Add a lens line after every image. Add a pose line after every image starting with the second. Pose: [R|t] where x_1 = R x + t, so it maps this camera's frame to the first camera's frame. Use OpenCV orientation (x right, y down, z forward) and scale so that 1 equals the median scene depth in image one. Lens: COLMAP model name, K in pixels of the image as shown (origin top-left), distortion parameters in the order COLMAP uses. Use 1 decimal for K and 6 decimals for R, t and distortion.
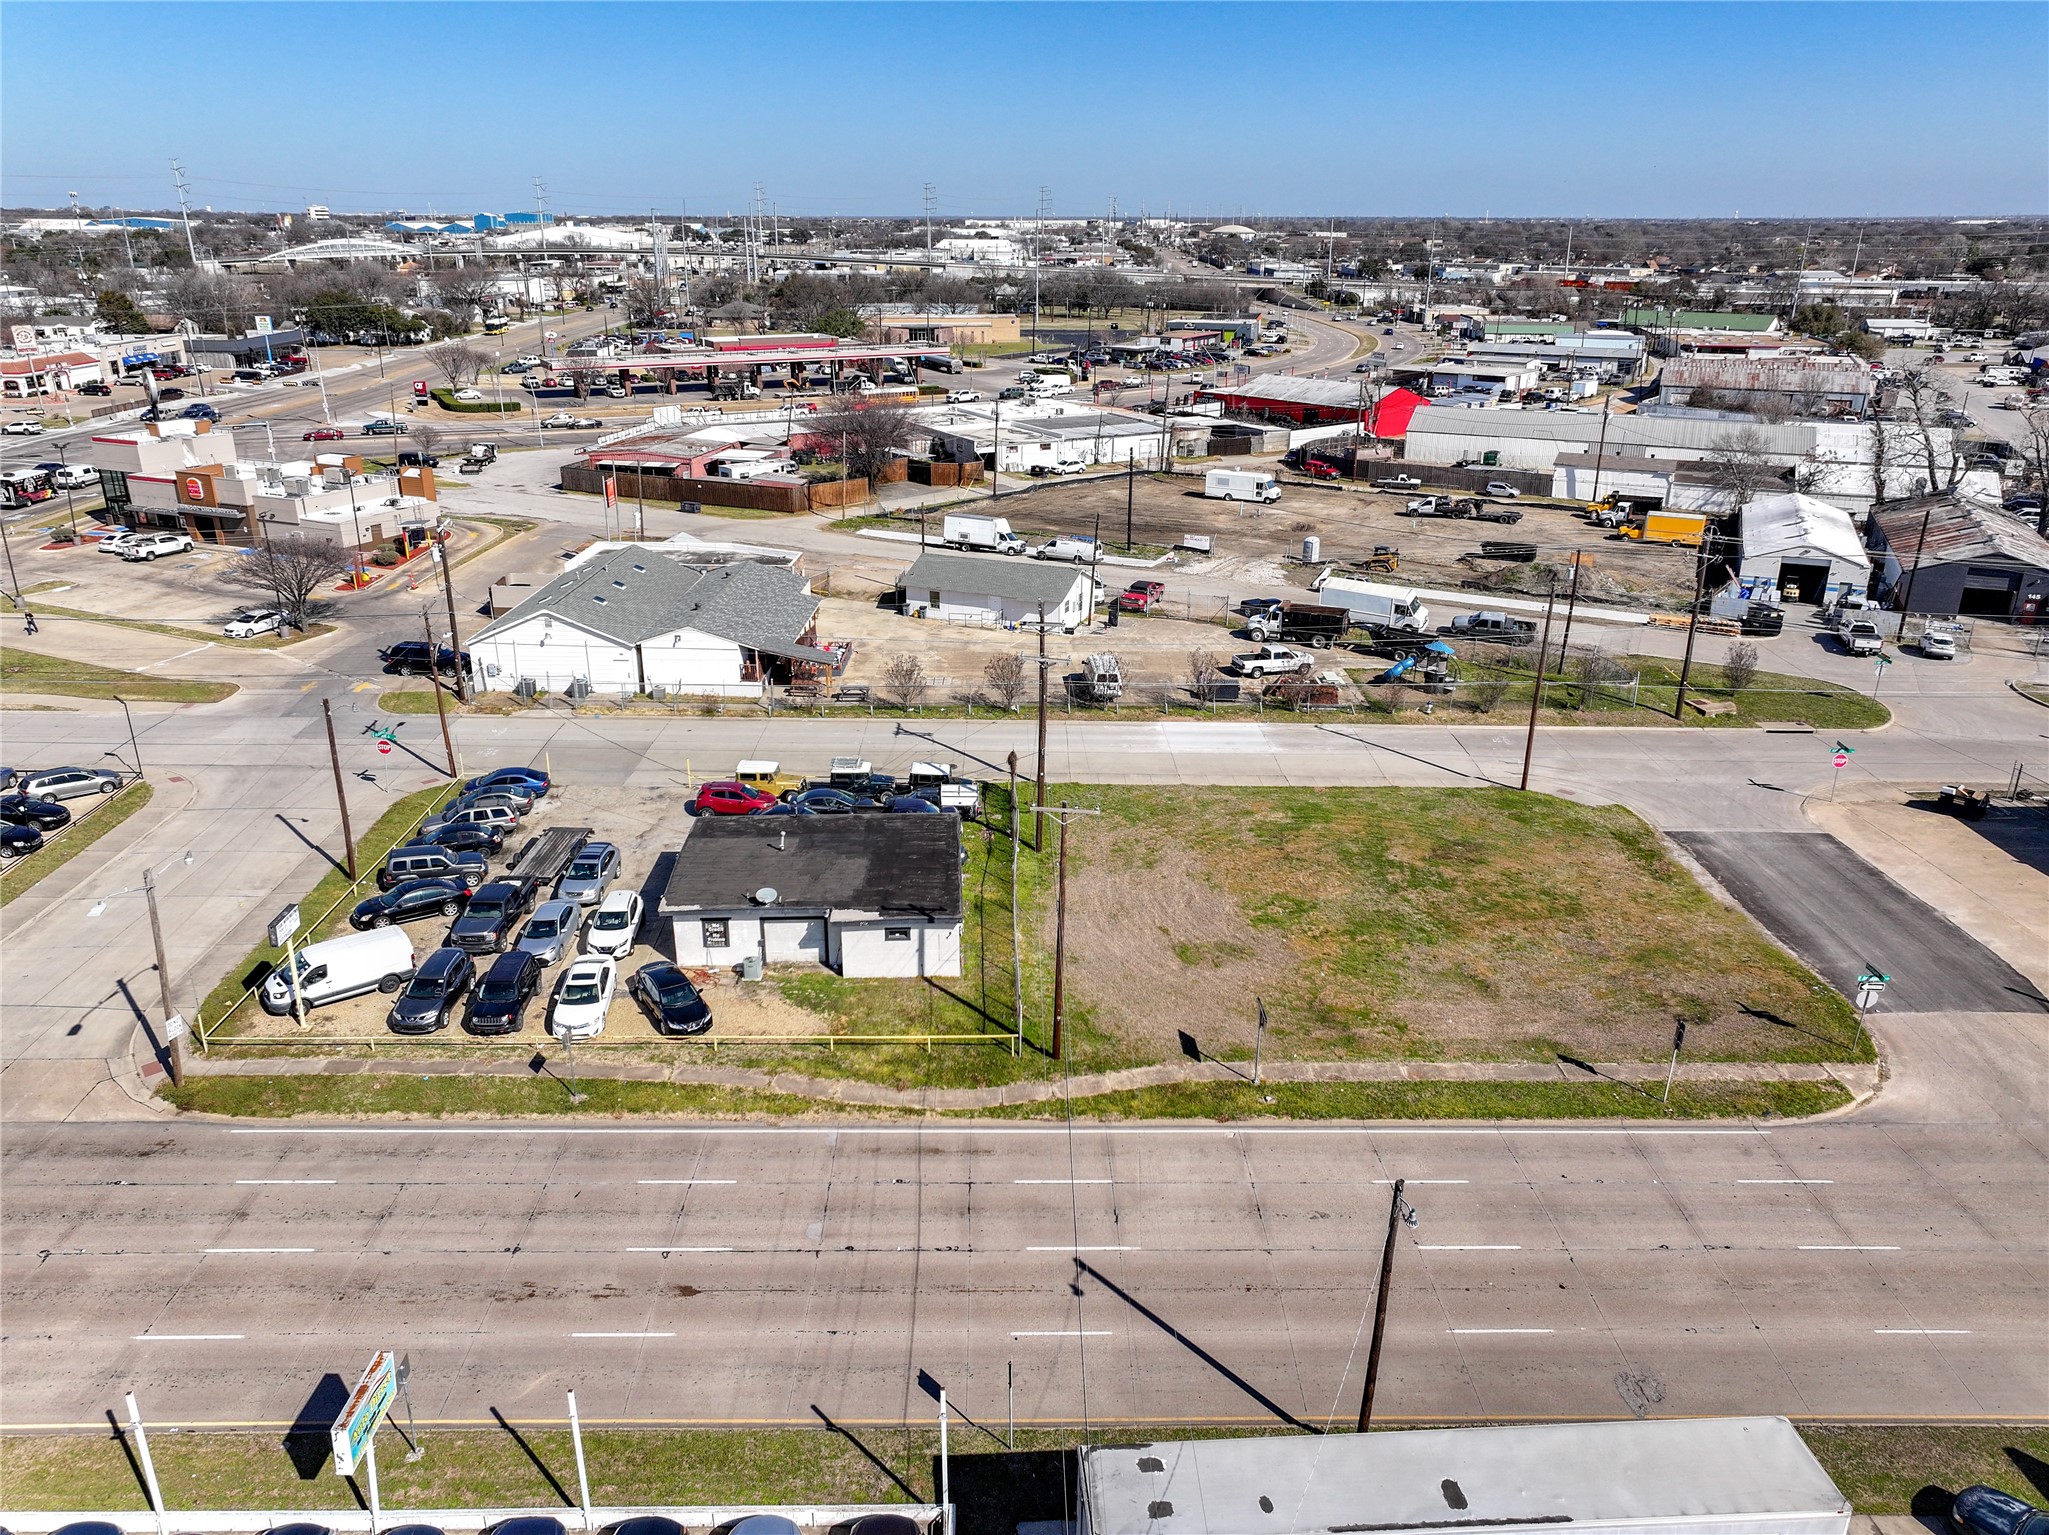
lens RADIAL K [[1444.7, 0, 1029.3], [0, 1444.7, 773.6], [0, 0, 1]] dist [0.002654, 0.001899]
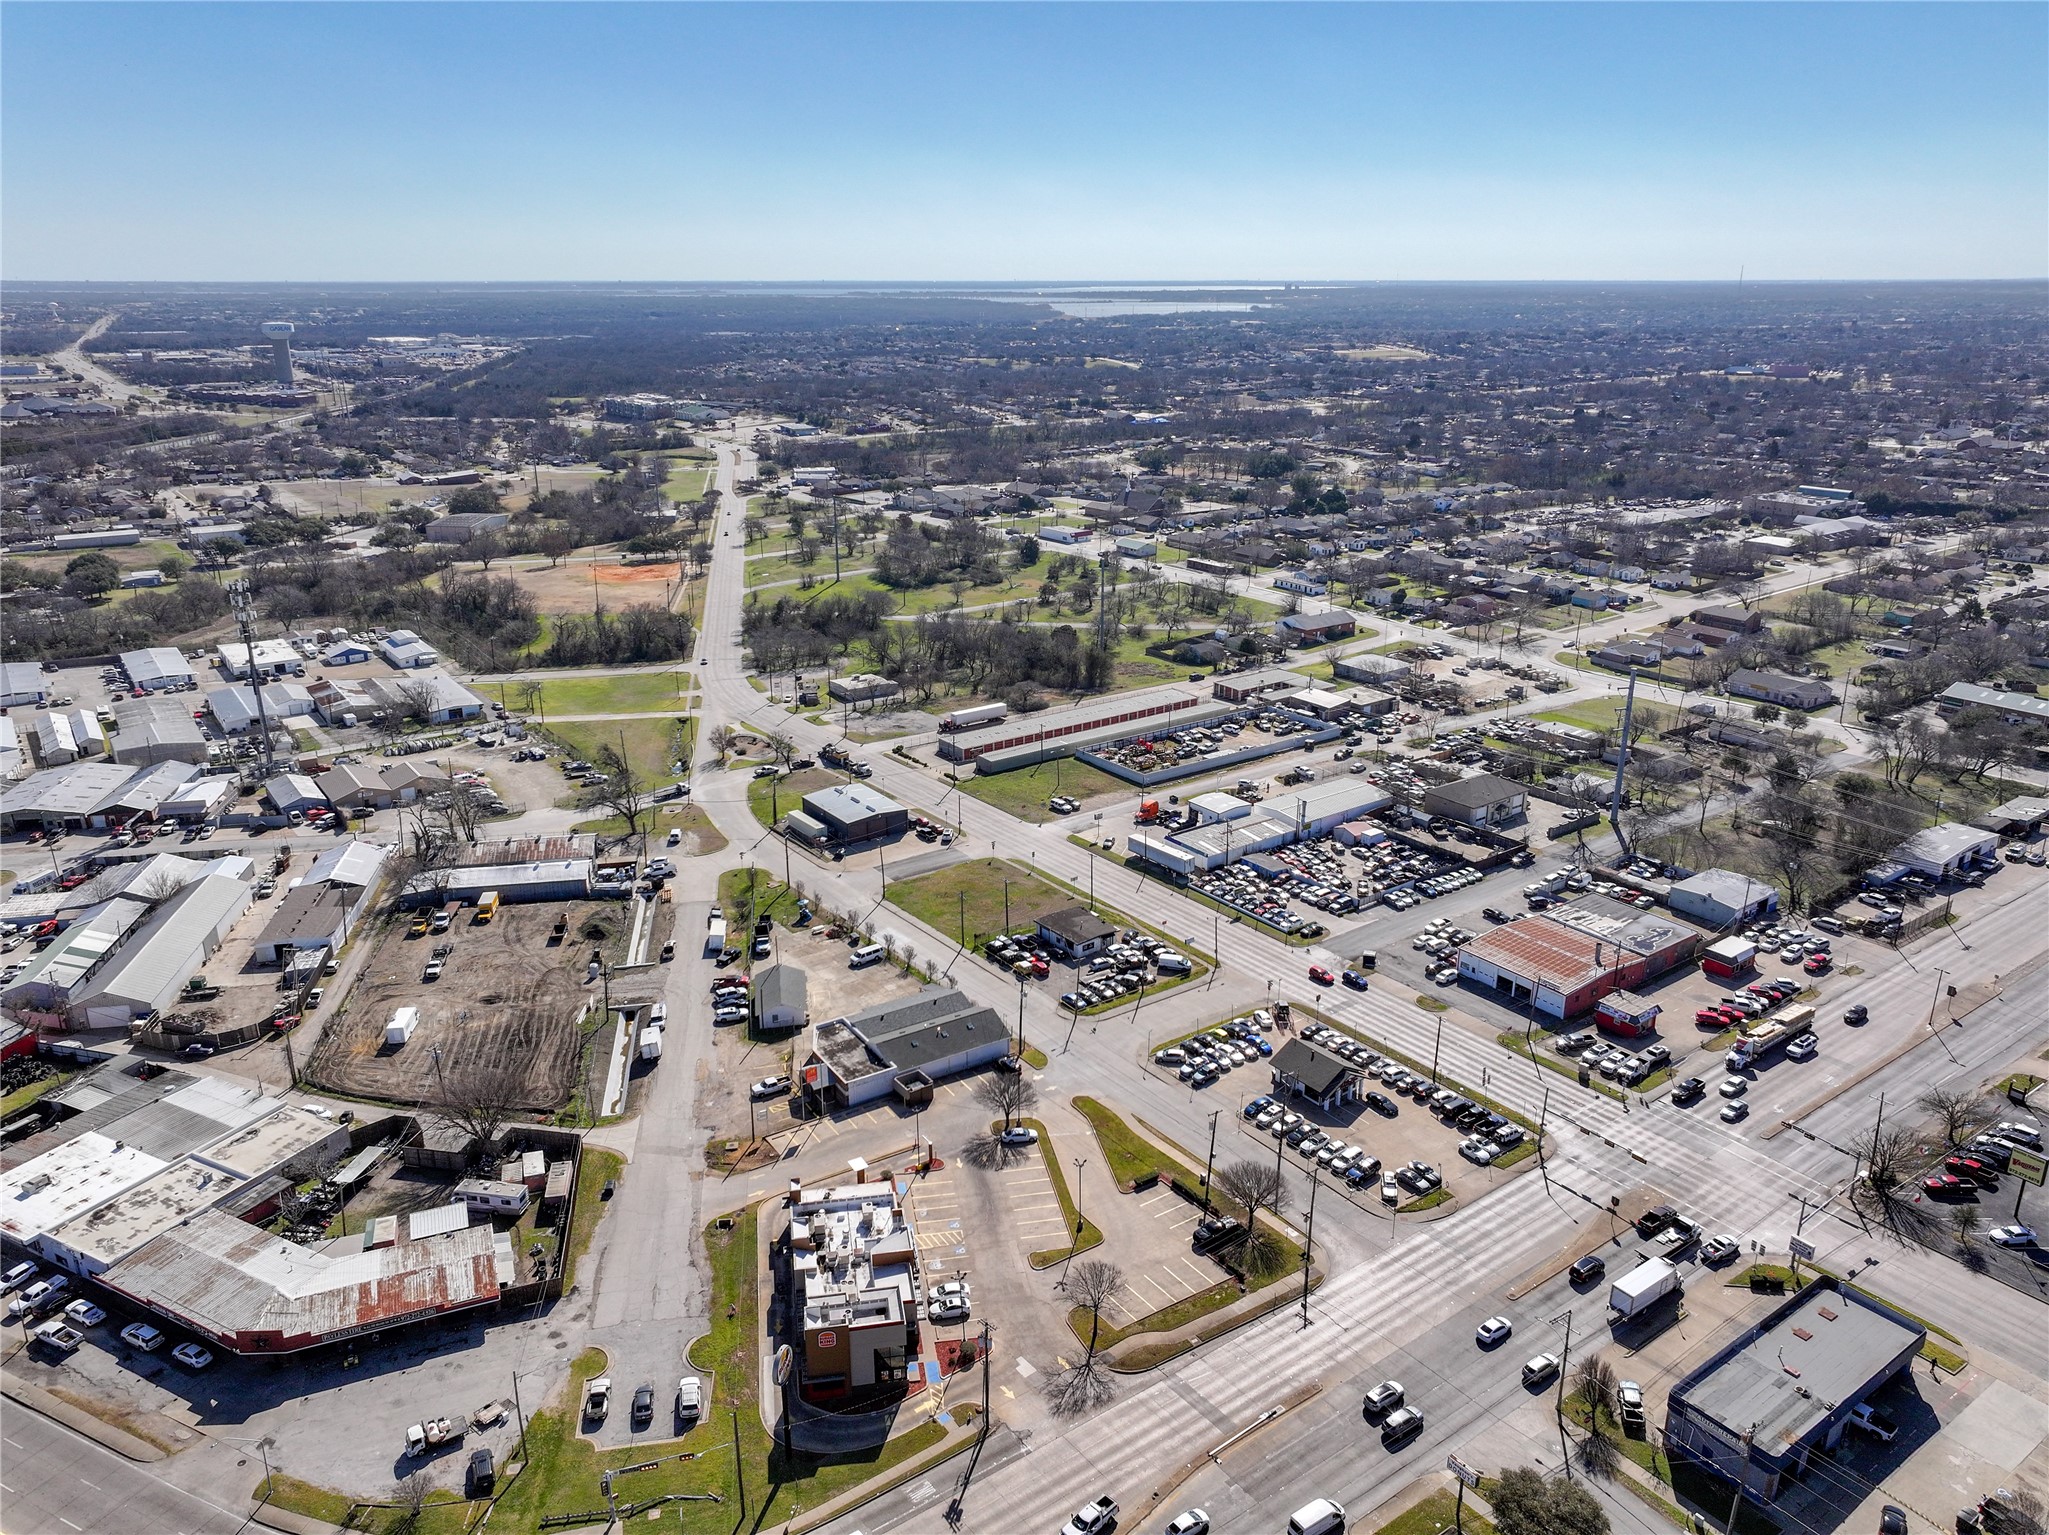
lens RADIAL K [[1444.7, 0, 1029.3], [0, 1444.7, 773.6], [0, 0, 1]] dist [0.002654, 0.001899]
pose [[-0.562460, -0.265966, 0.782880, -3.518115], [0.299904, 0.816745, 0.492936, -2.621737], [-0.770517, 0.512045, -0.379622, 2.756865]]
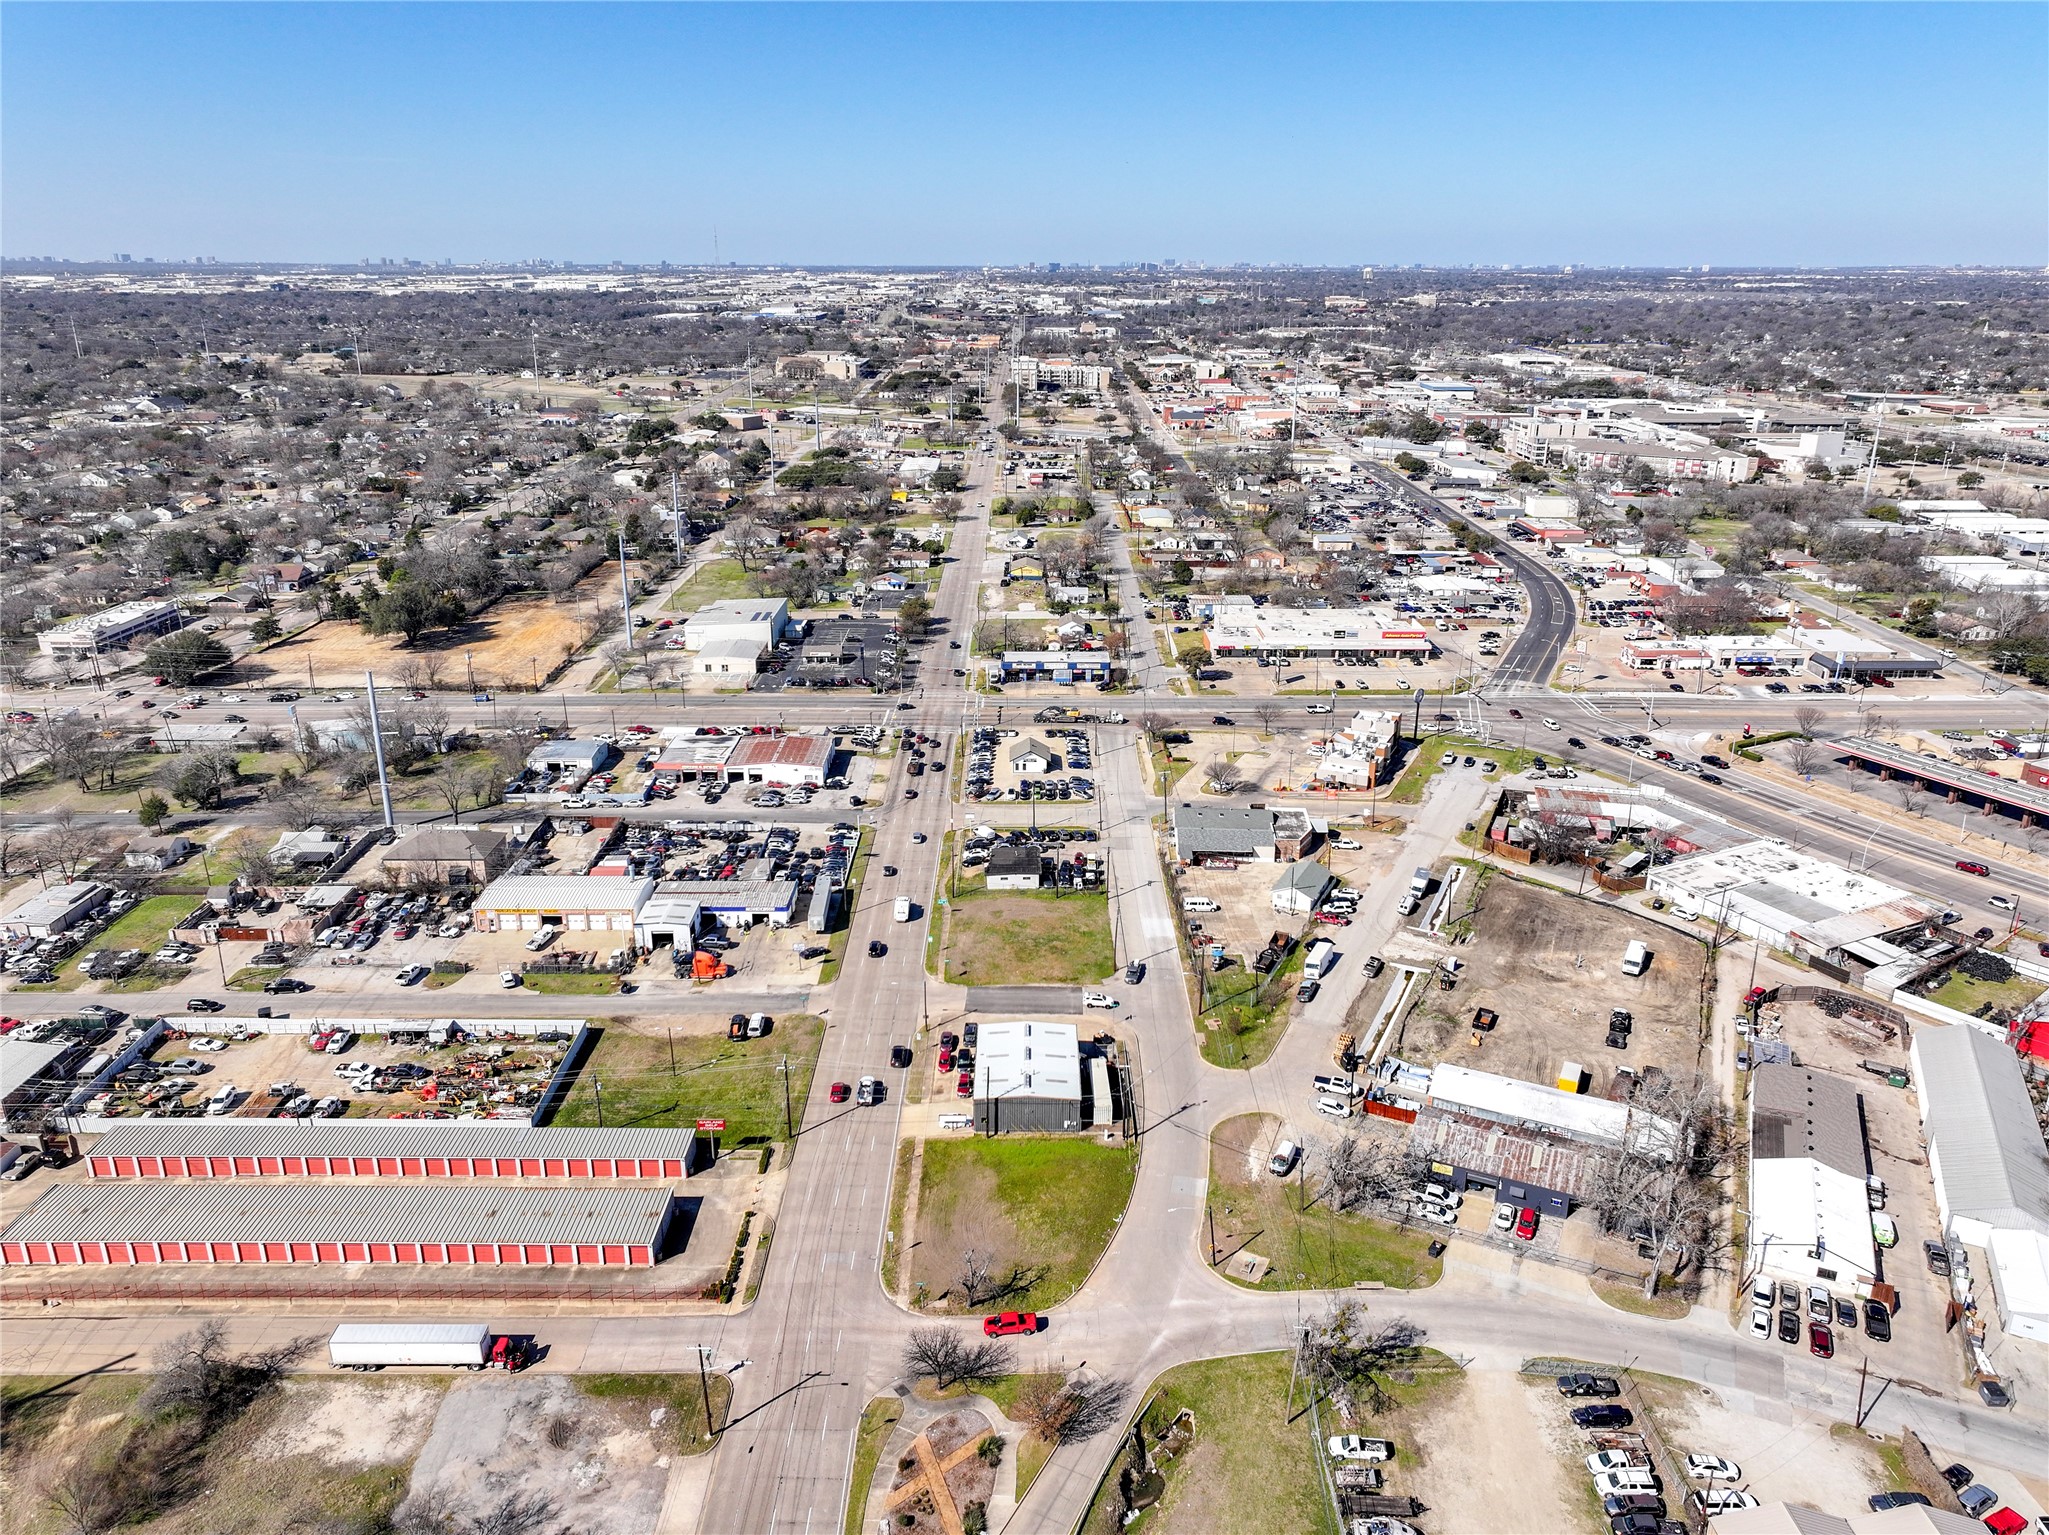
lens RADIAL K [[1444.7, 0, 1029.3], [0, 1444.7, 773.6], [0, 0, 1]] dist [0.002654, 0.001899]
pose [[-0.028144, 0.334273, -0.942056, 4.423319], [-0.363364, 0.874538, 0.321170, -1.812149], [0.931222, 0.351348, 0.096849, 0.608026]]
